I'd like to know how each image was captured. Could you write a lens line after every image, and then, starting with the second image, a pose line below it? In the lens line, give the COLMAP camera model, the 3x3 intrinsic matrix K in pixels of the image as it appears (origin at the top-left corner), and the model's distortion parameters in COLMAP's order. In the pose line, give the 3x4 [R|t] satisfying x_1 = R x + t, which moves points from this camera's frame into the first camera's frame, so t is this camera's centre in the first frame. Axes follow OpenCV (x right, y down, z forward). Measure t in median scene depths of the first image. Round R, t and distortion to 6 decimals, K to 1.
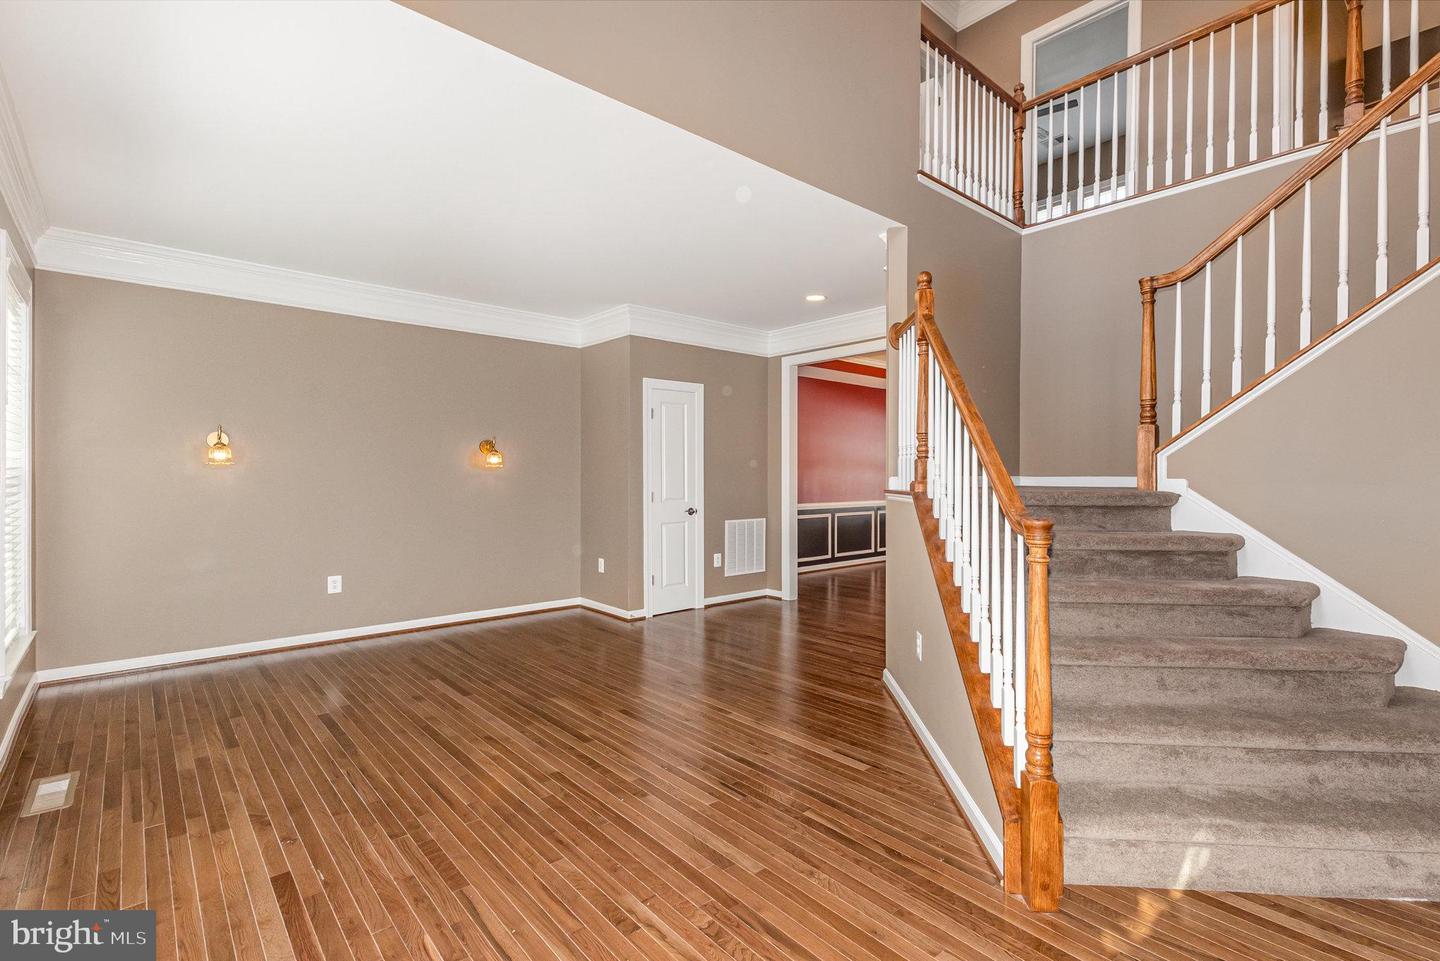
lens RADIAL K [[662.0, 0, 713.1], [0, 662.0, 477.5], [0, 0, 1]] dist [0.010855, -0.002249]
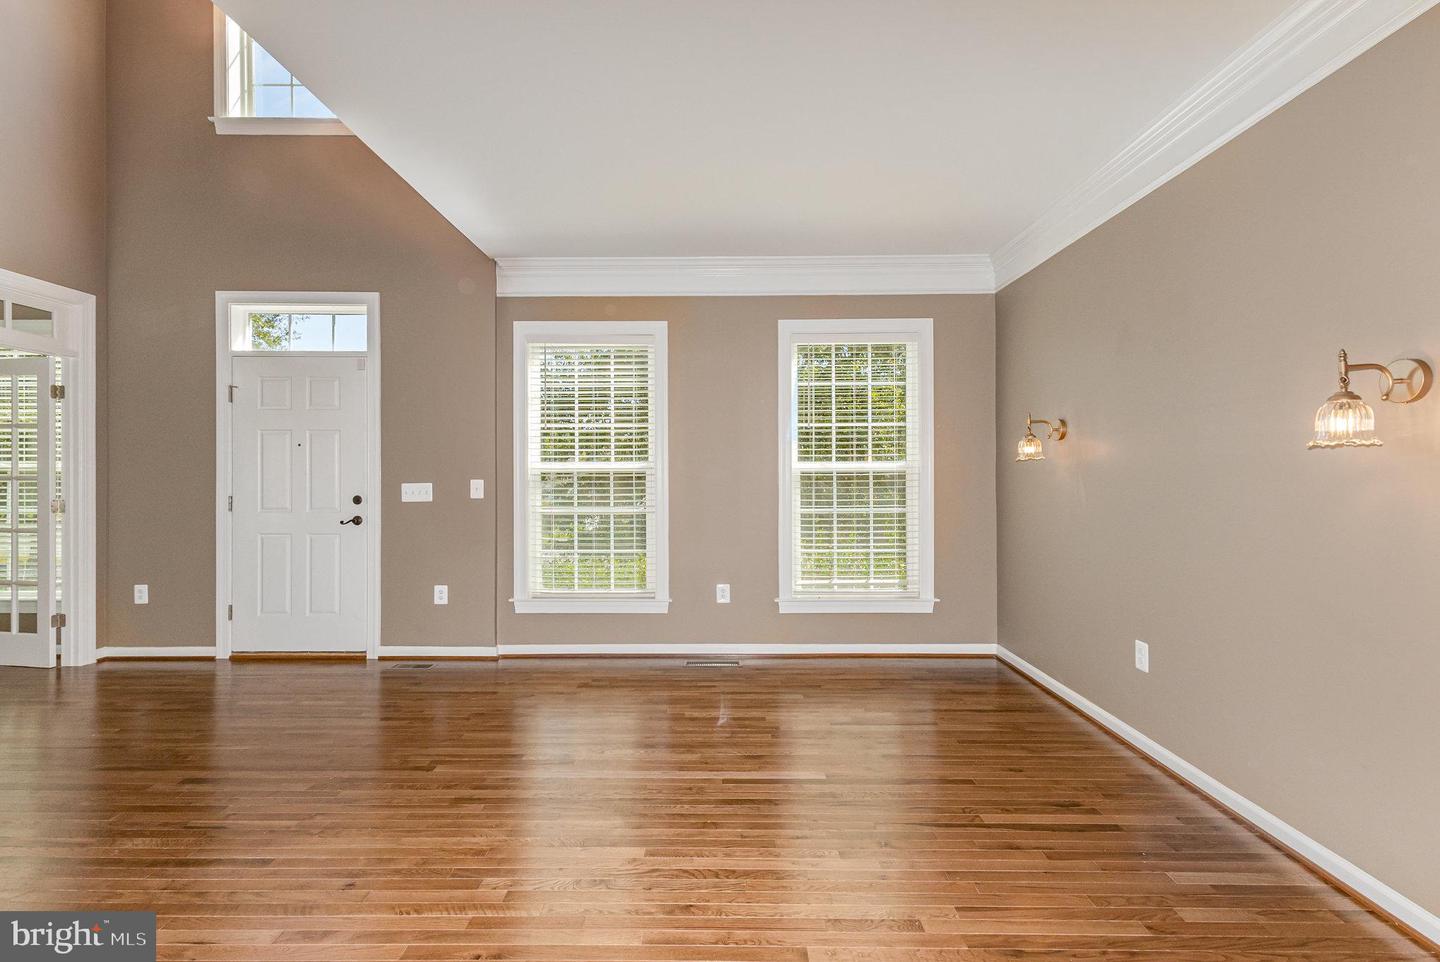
lens RADIAL K [[662.0, 0, 713.3], [0, 662.0, 479.2], [0, 0, 1]] dist [0.010855, -0.002249]
pose [[-0.666402, 0.003083, -0.745586, 0.216794], [-0.000020, 0.999991, 0.004153, 0.001932], [0.745593, 0.002782, -0.666396, 1.894824]]
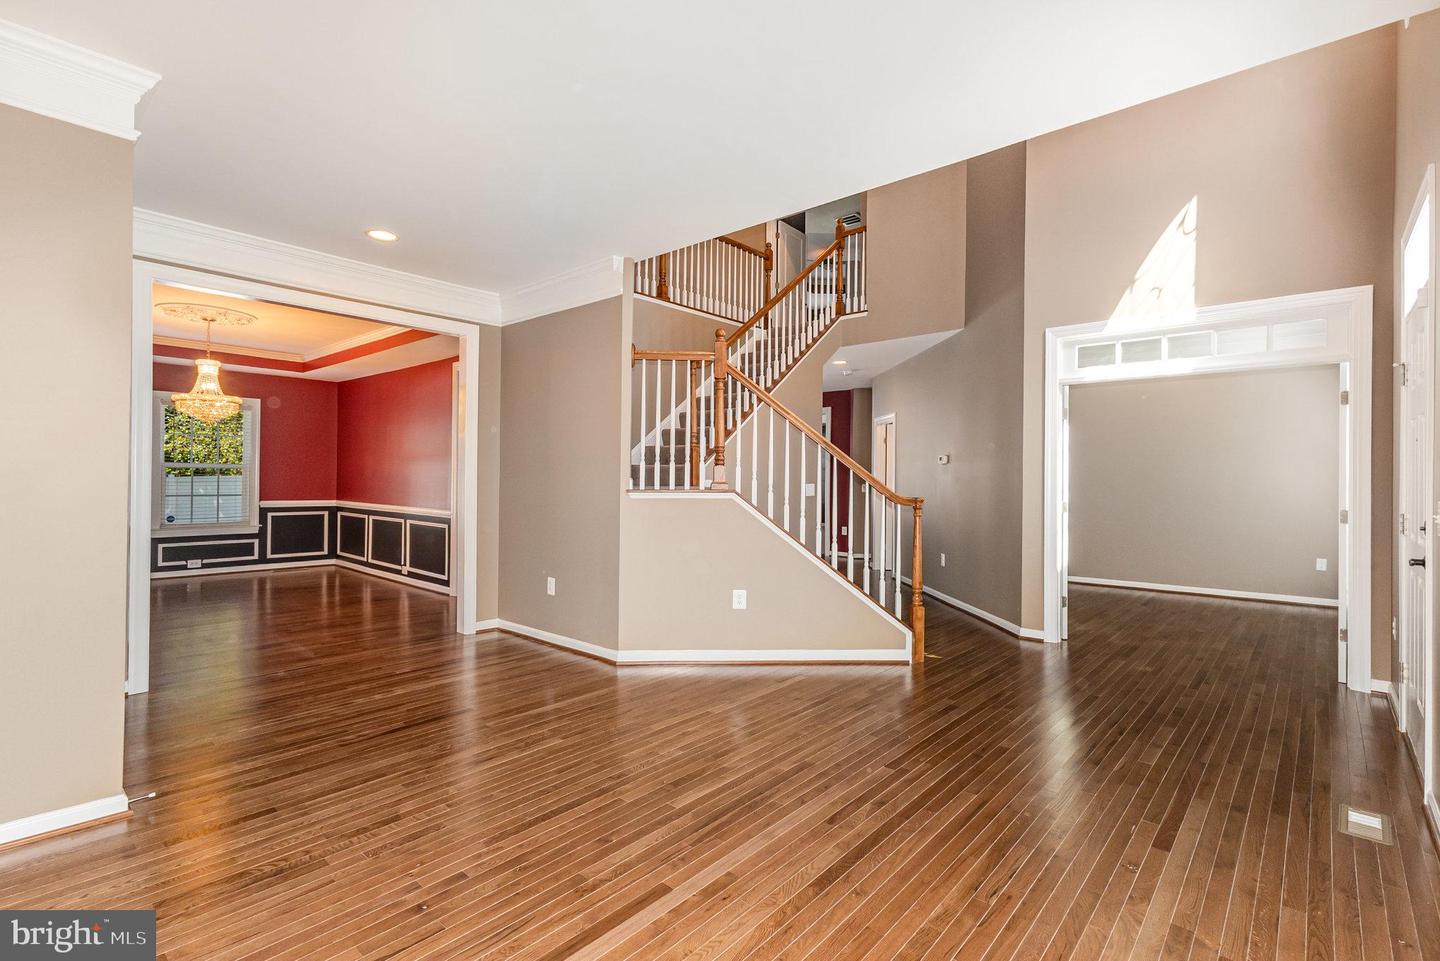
lens RADIAL K [[662.0, 0, 715.9], [0, 662.0, 480.9], [0, 0, 1]] dist [0.010855, -0.002249]
pose [[-0.130107, -0.001080, 0.991499, -1.162703], [-0.010049, 0.999949, -0.000229, 0.000941], [-0.991449, -0.009993, -0.130111, 1.329338]]
